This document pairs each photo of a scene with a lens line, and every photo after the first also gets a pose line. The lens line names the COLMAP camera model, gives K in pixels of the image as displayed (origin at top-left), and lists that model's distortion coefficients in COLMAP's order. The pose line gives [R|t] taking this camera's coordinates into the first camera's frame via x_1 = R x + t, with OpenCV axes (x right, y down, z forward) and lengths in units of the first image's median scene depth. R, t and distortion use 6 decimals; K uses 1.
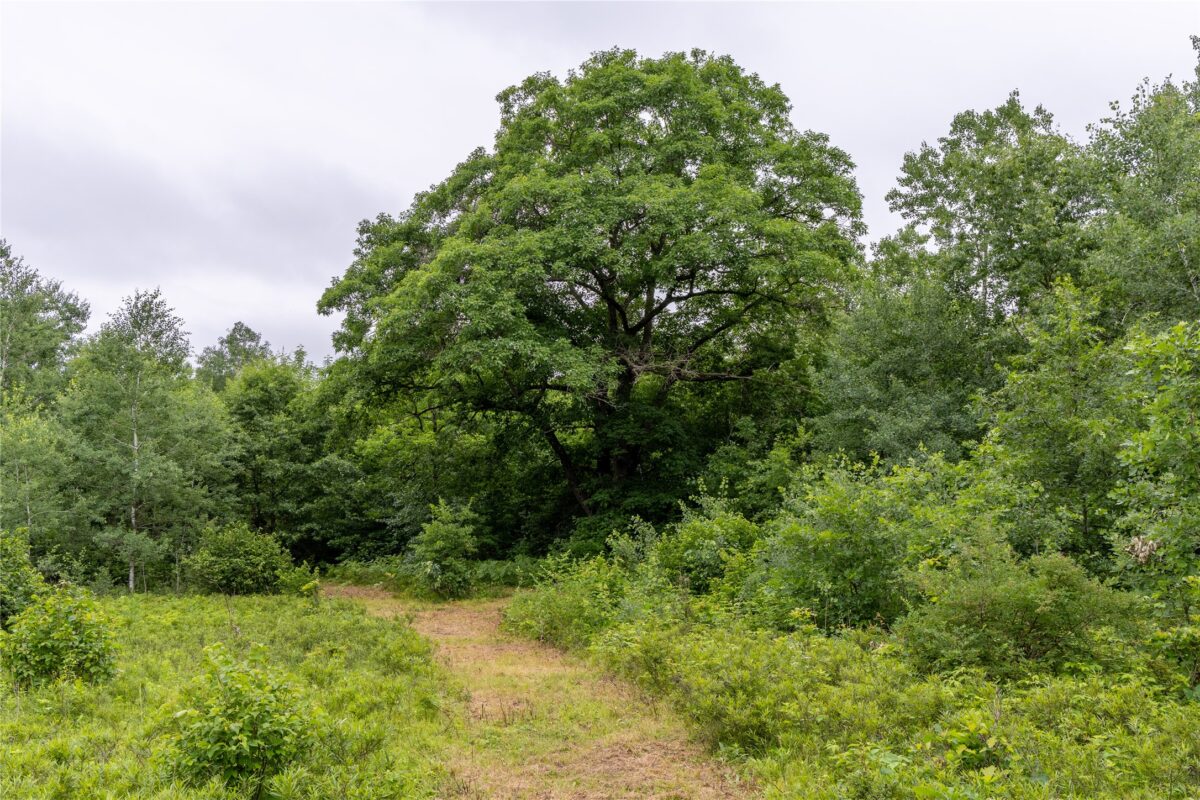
lens RADIAL K [[1151.3, 0, 600.0], [0, 1151.3, 400.0], [0, 0, 1]] dist [0.041946, -0.003650]
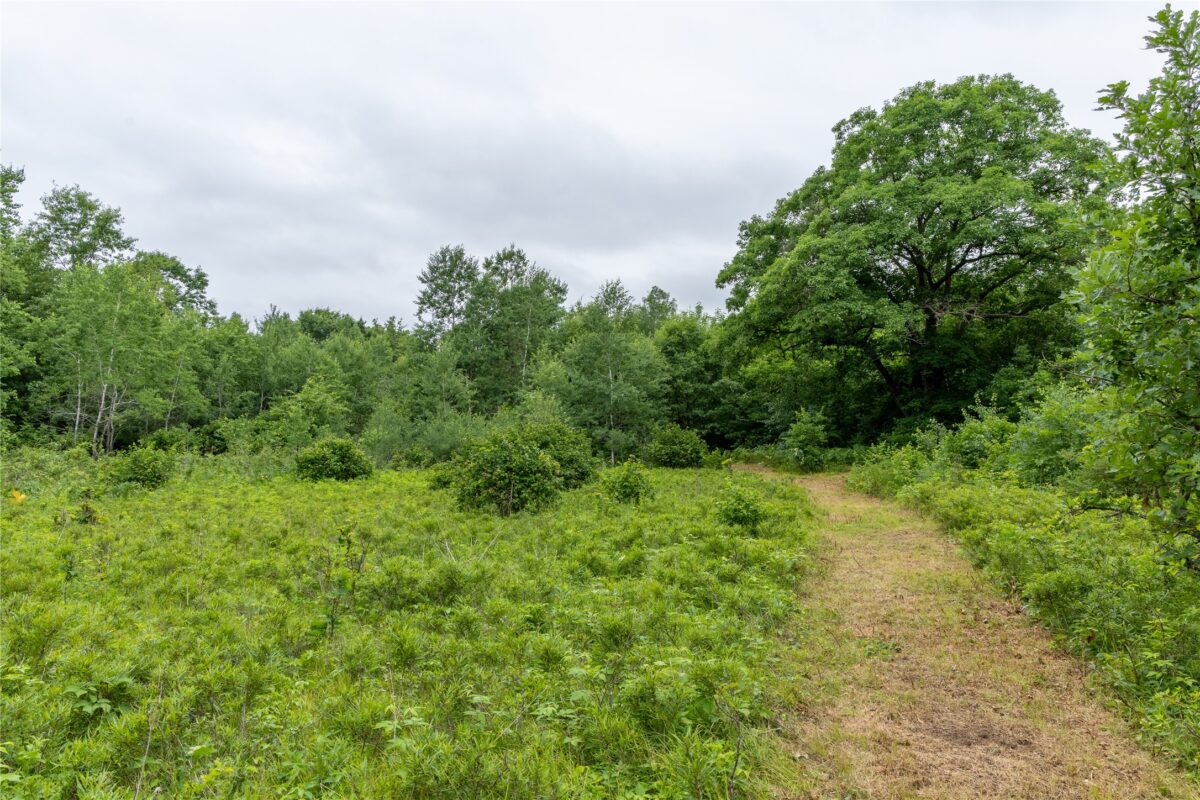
lens RADIAL K [[862.1, 0, 600.0], [0, 862.1, 400.0], [0, 0, 1]] dist [-0.015338, 0.004303]
pose [[0.935695, -0.017386, -0.352382, 0.011873], [0.046221, 0.996218, 0.073579, -0.017501], [0.349770, -0.085134, 0.932959, -0.133435]]
